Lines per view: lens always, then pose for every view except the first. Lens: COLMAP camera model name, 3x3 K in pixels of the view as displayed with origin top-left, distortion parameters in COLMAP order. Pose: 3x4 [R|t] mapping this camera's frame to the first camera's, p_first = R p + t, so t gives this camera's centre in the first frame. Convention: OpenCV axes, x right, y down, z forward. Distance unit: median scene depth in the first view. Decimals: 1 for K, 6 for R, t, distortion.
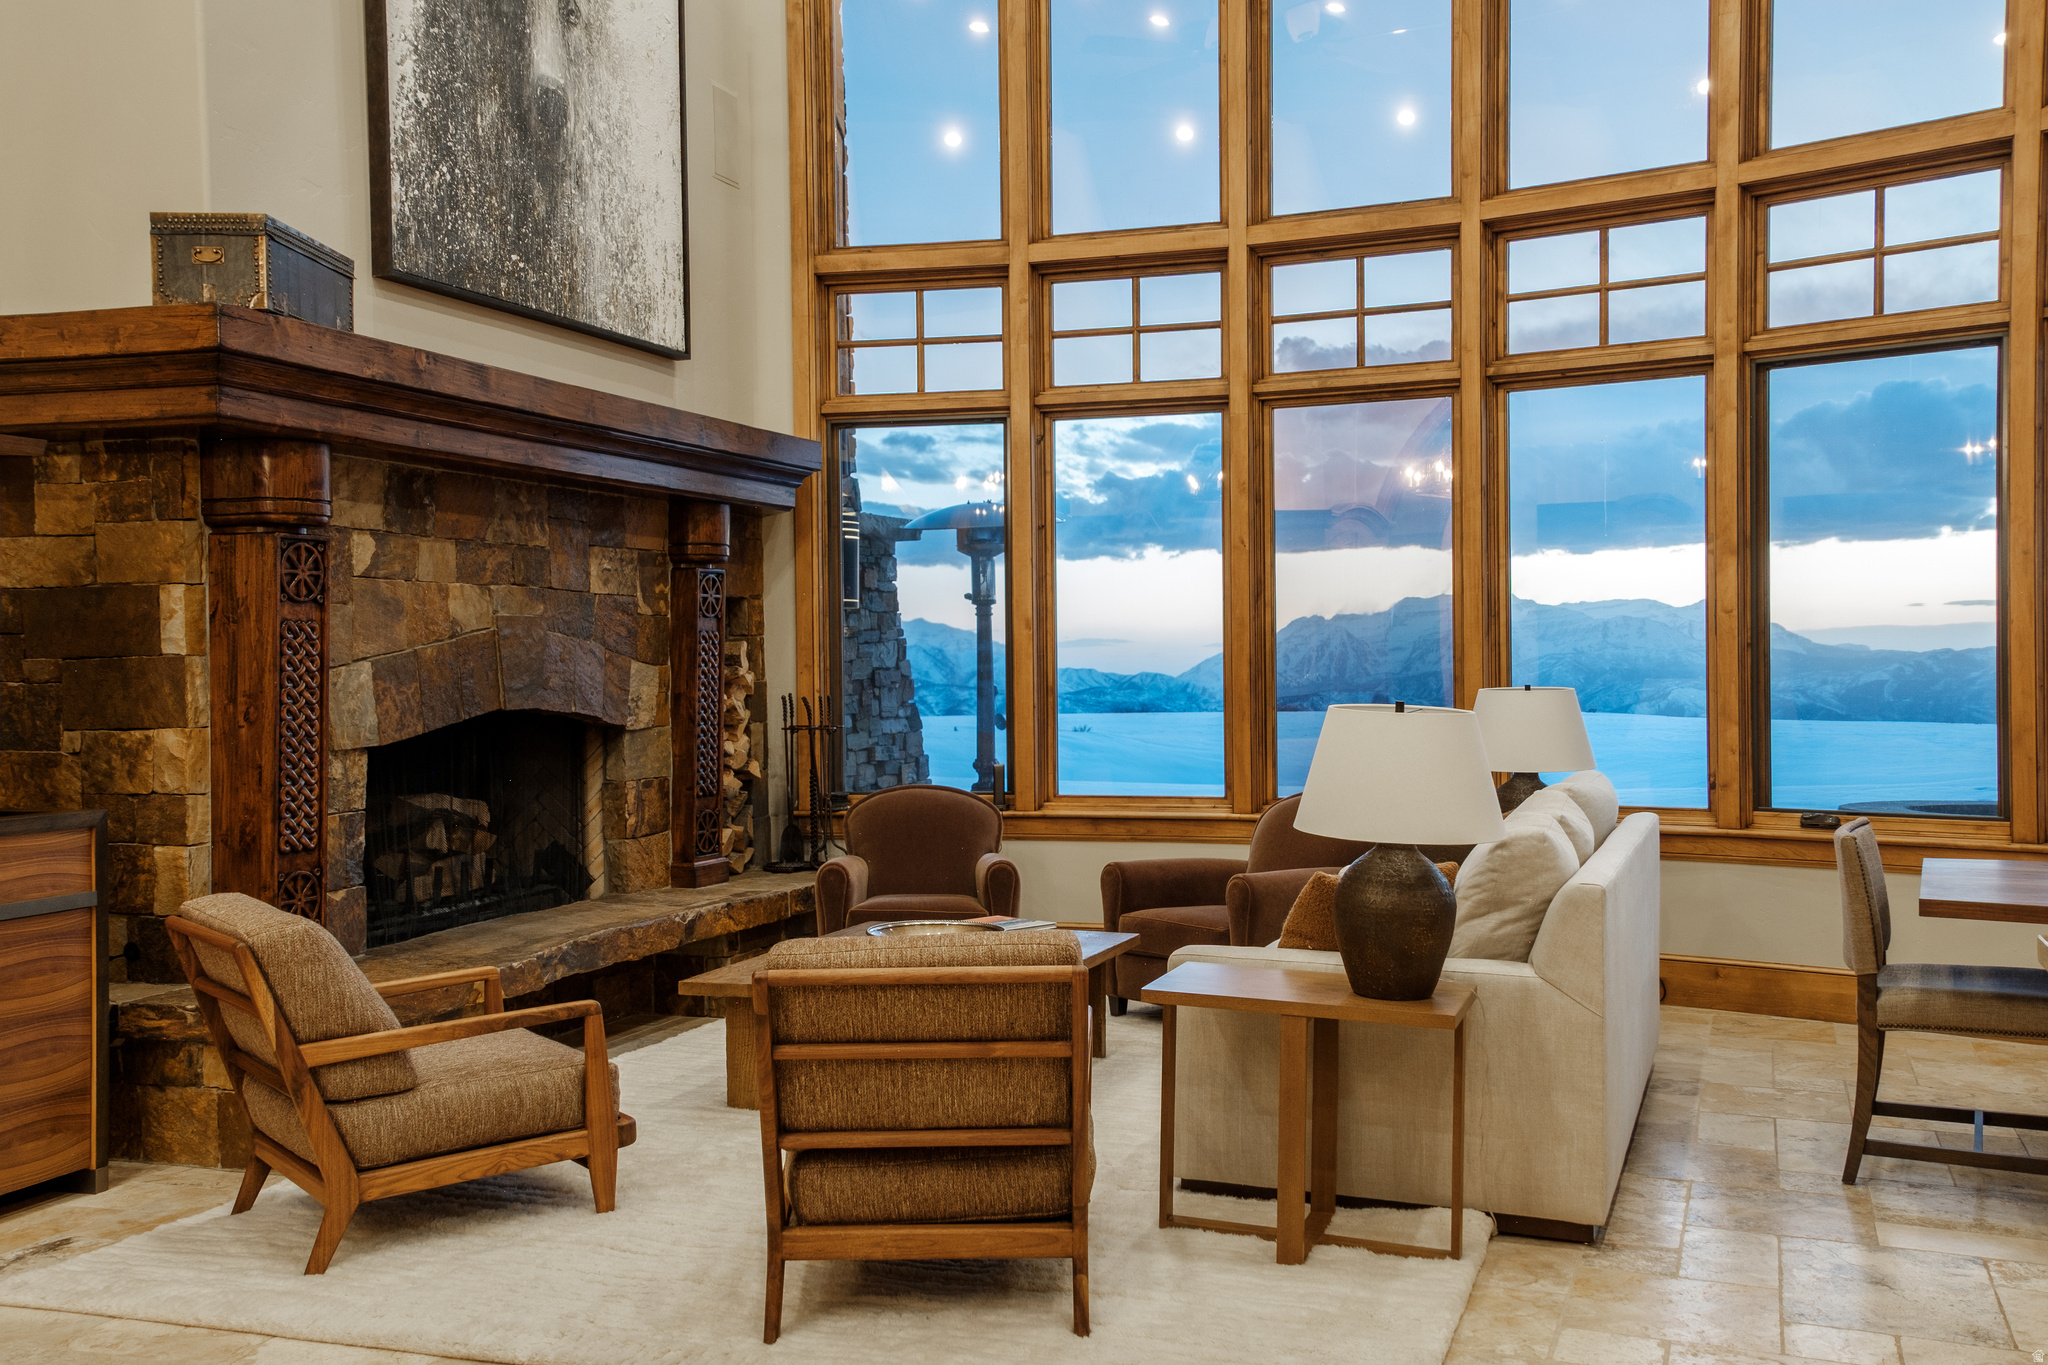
lens RADIAL K [[1934.5, 0, 1018.4], [0, 1934.5, 674.6], [0, 0, 1]] dist [0.093891, 0.000000]
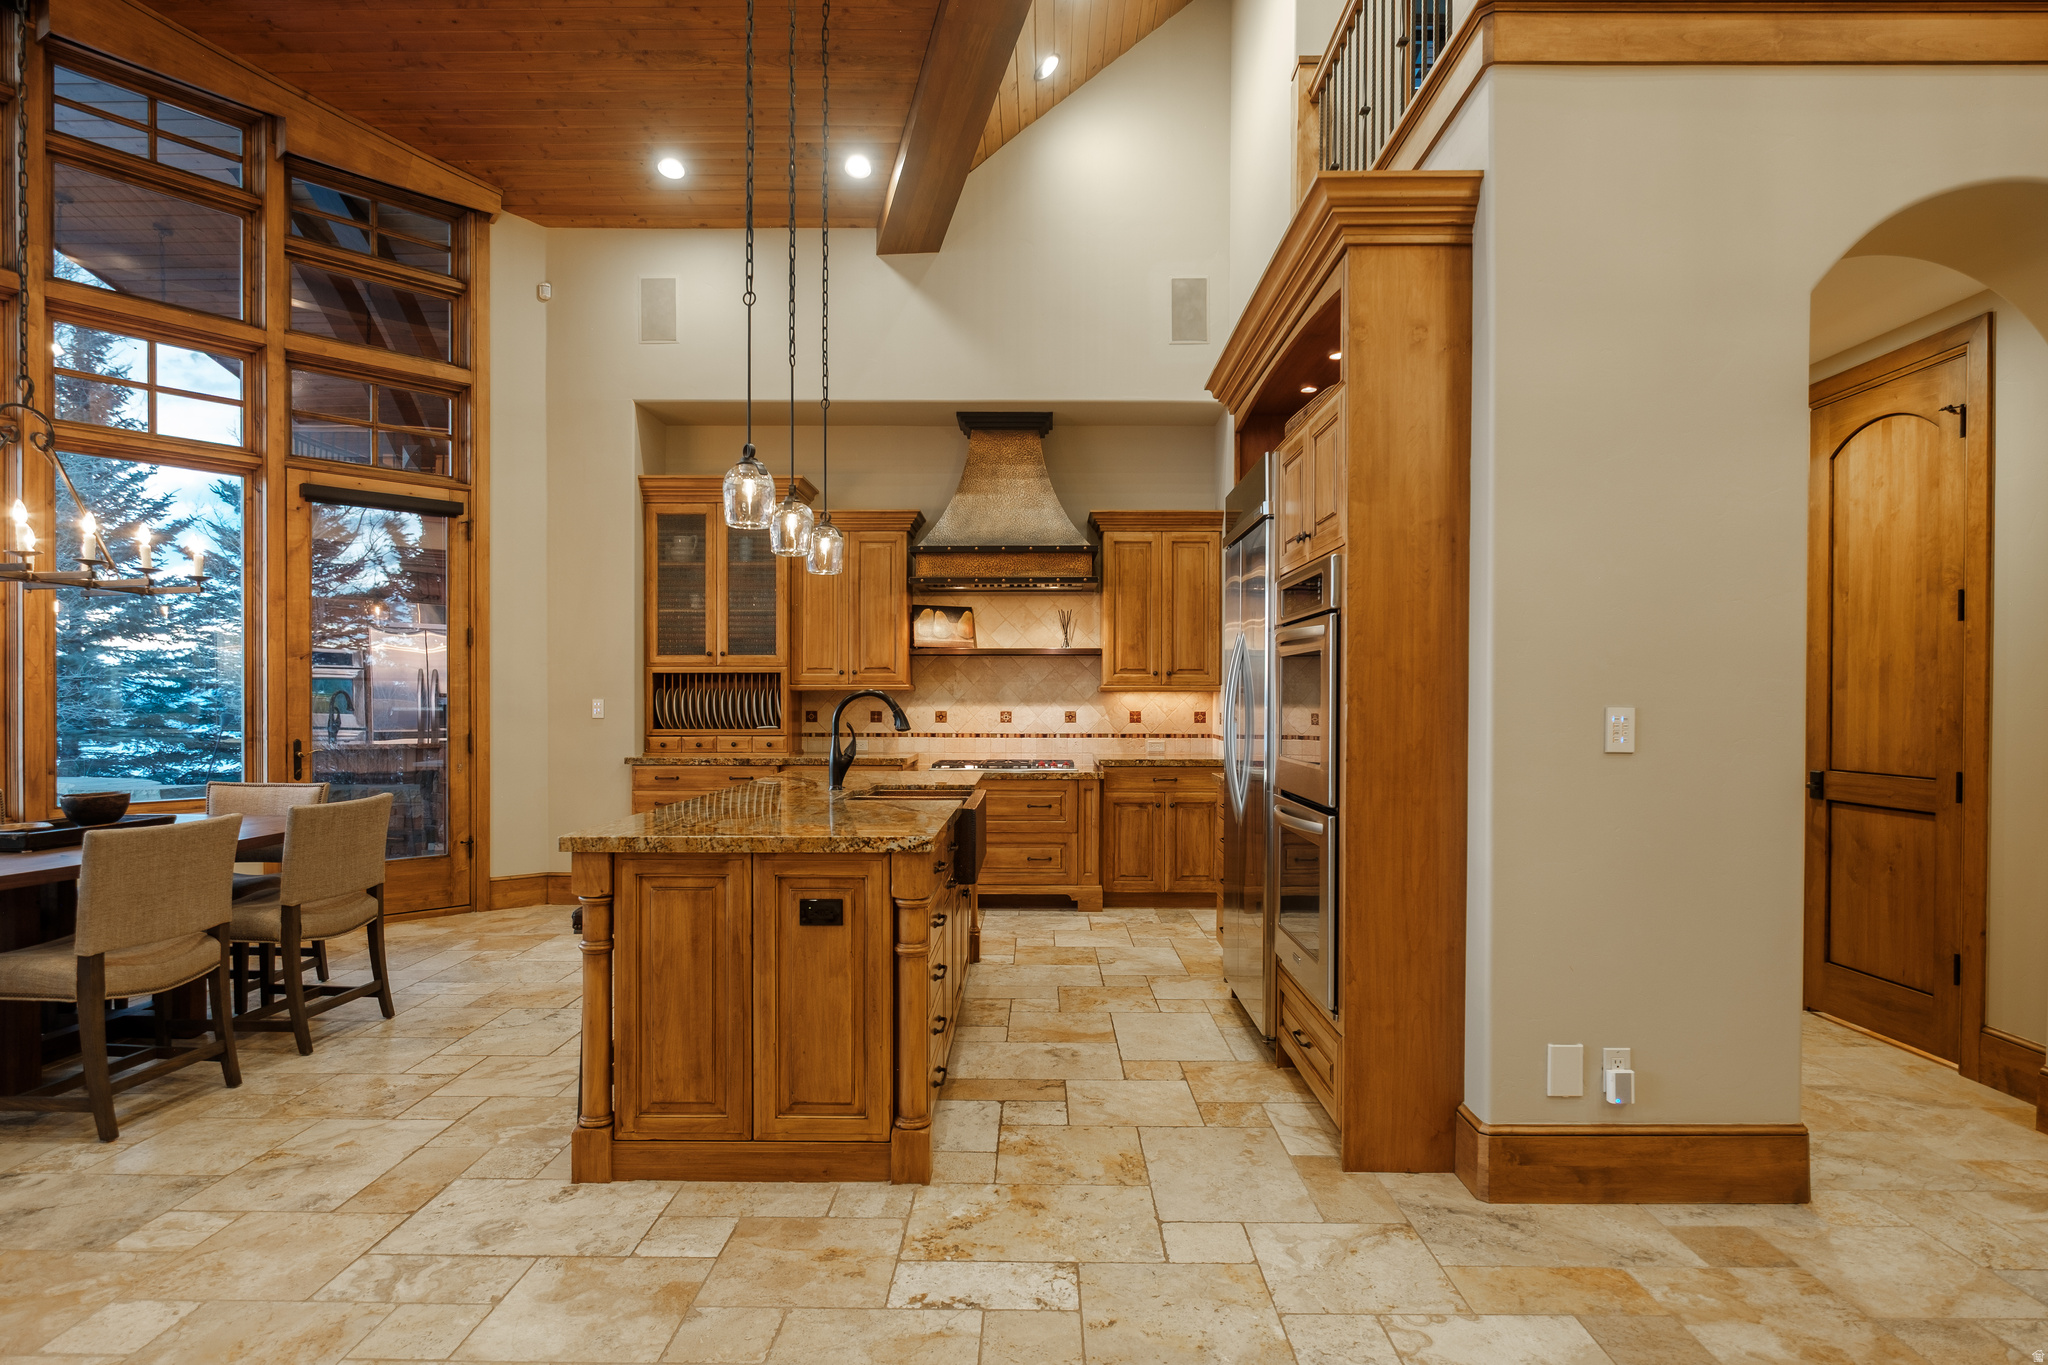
lens RADIAL K [[1122.3, 0, 1024.9], [0, 1122.3, 710.8], [0, 0, 1]] dist [-0.002090, 0.000422]
pose [[-0.343971, -0.001424, 0.938979, -0.223291], [0.007744, 0.999961, 0.004353, 0.010005], [-0.938948, 0.008769, -0.343946, 0.402421]]
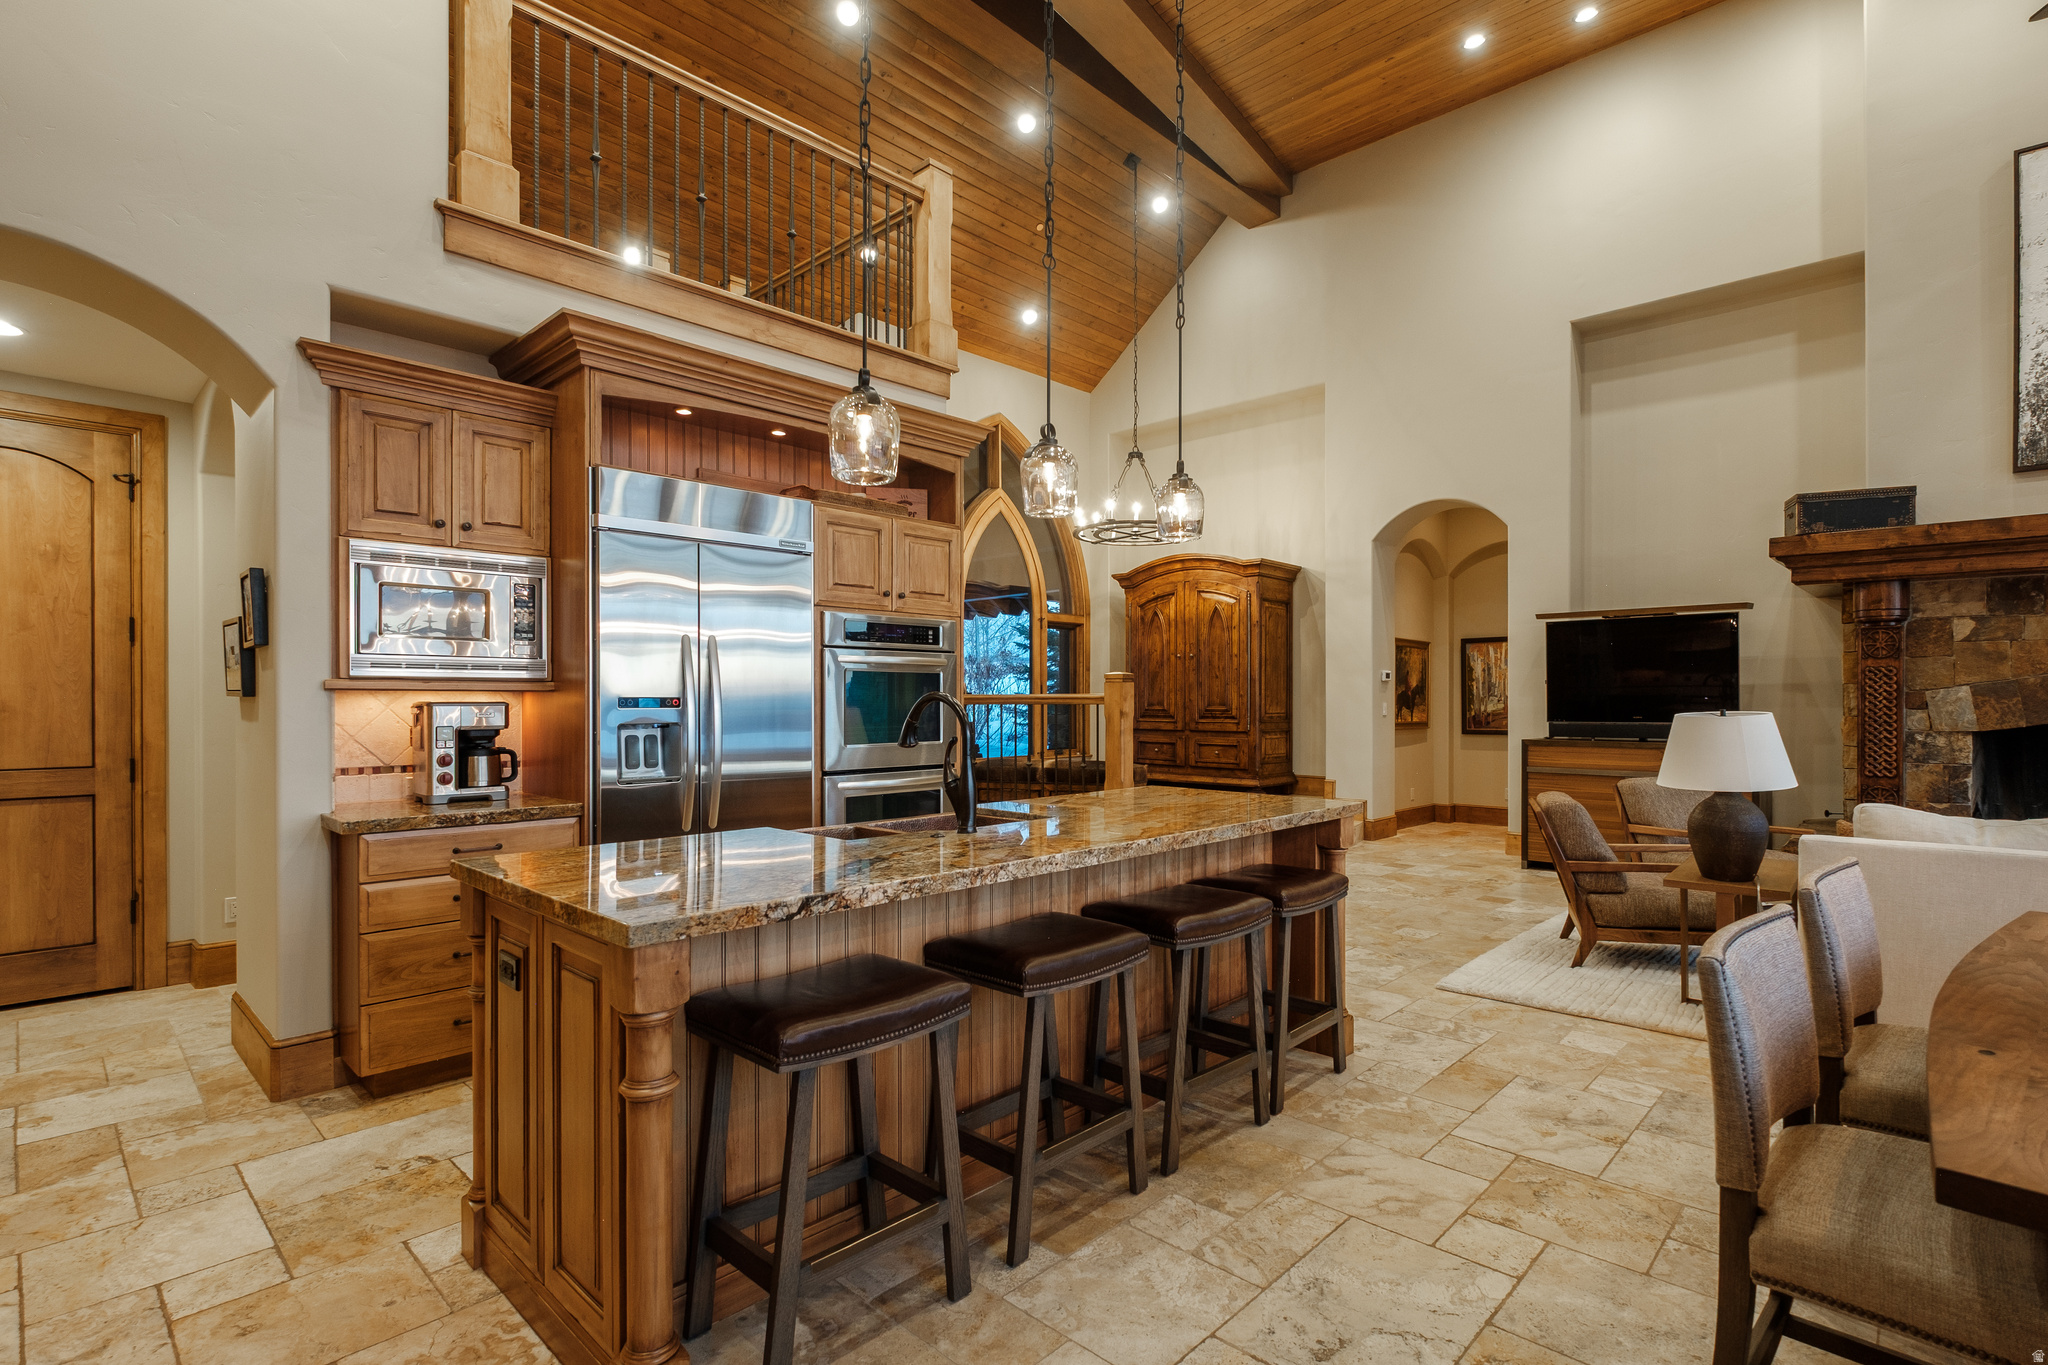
lens RADIAL K [[972.5, 0, 1092.0], [0, 972.5, 701.5], [0, 0, 1]] dist [-0.003490, -0.003579]
pose [[-0.360727, 0.011633, -0.932599, 0.724989], [-0.002189, 0.999909, 0.013319, -0.001963], [0.932669, 0.006846, -0.360669, 0.471424]]
